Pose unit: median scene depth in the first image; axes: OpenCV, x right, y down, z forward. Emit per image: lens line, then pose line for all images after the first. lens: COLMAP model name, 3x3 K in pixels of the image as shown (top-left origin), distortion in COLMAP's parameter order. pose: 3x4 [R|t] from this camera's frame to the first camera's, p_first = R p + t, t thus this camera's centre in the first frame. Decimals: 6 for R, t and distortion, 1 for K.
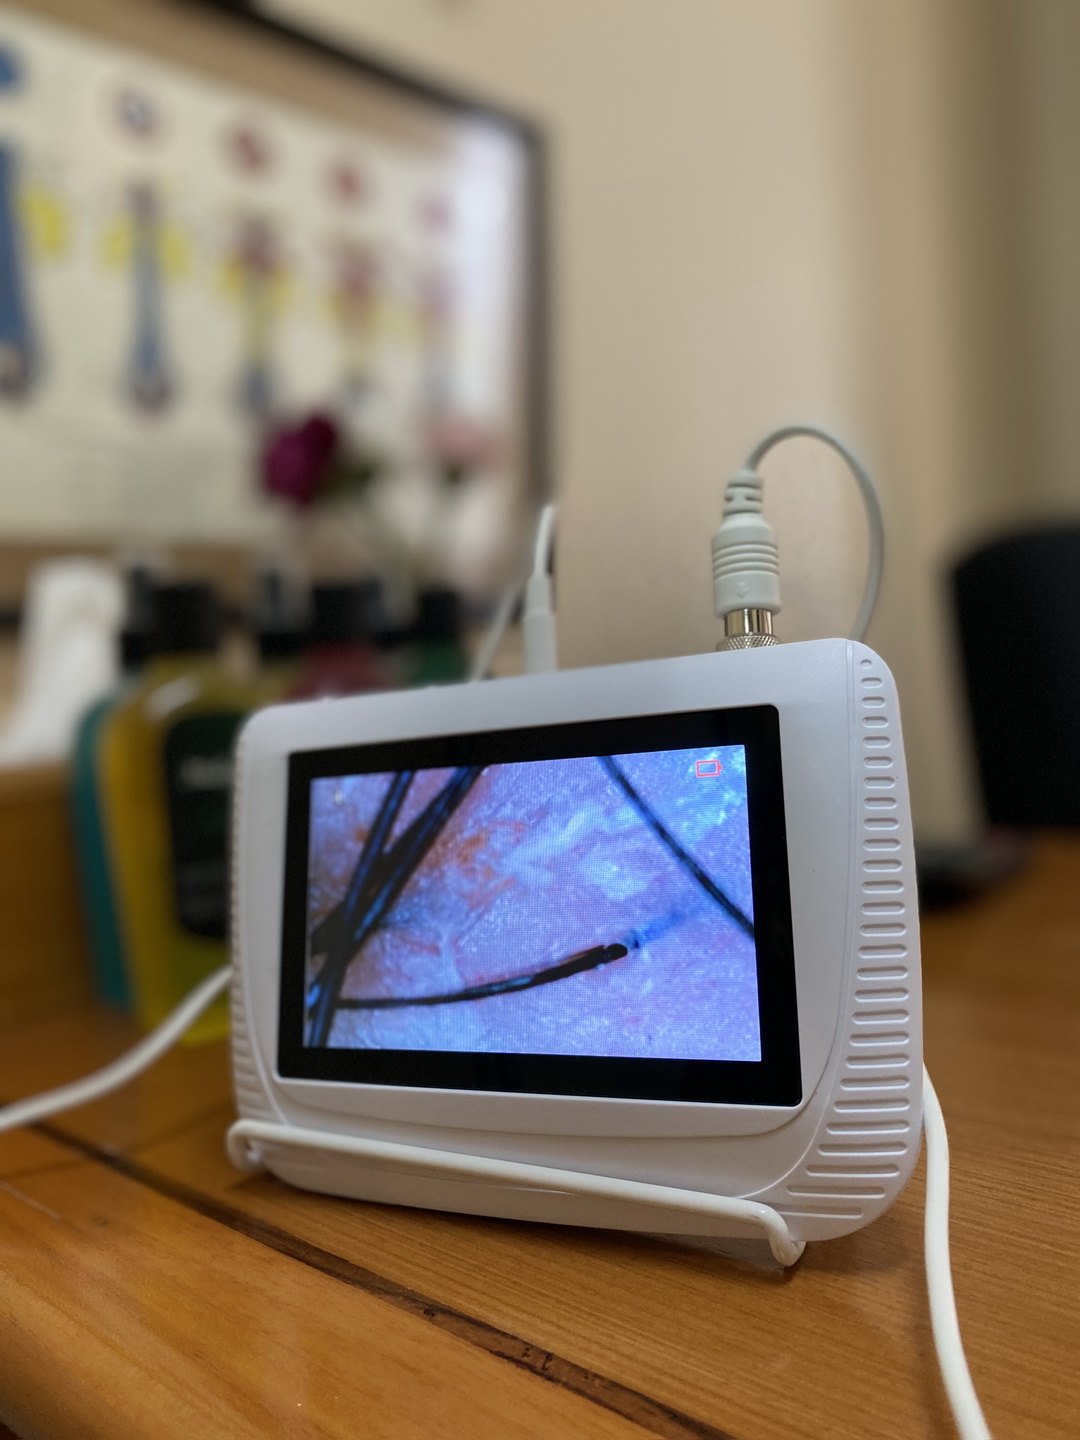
lens RADIAL K [[1067.4, 0, 539.4], [0, 1067.4, 730.7], [0, 0, 1]] dist [-0.036598, 0.002709]
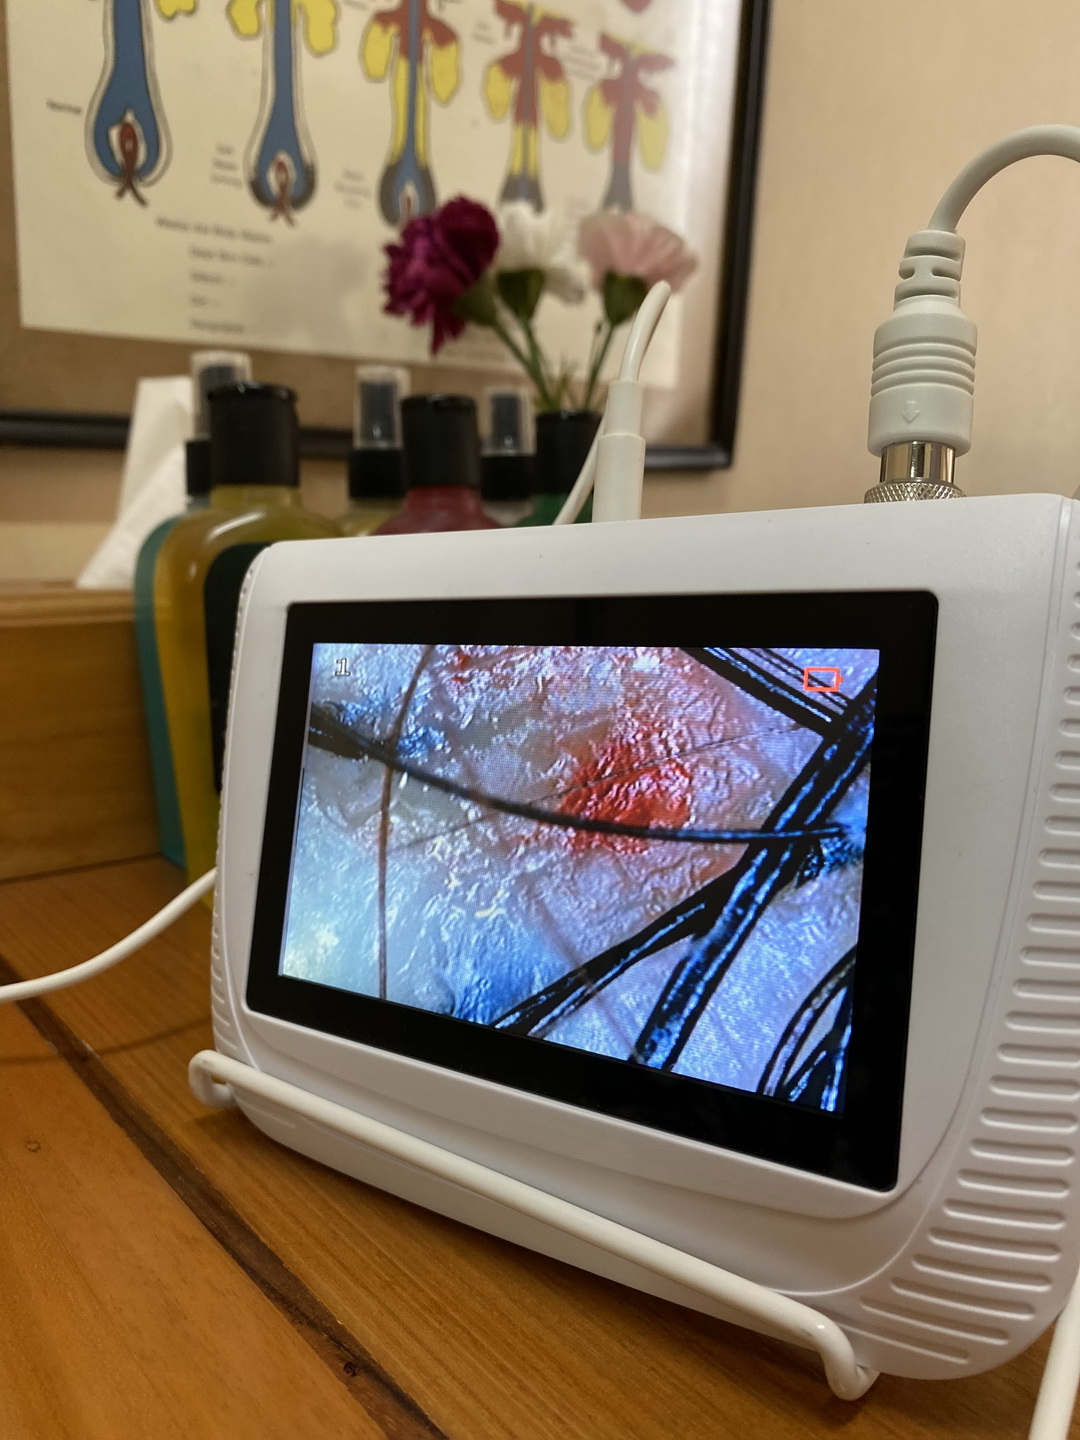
lens RADIAL K [[1067.4, 0, 539.4], [0, 1067.4, 730.7], [0, 0, 1]] dist [-0.036598, 0.002709]
pose [[0.981692, 0.092670, -0.166415, 0.087694], [-0.068688, 0.987119, 0.144494, -0.014118], [0.177662, -0.130418, 0.975411, 0.274974]]
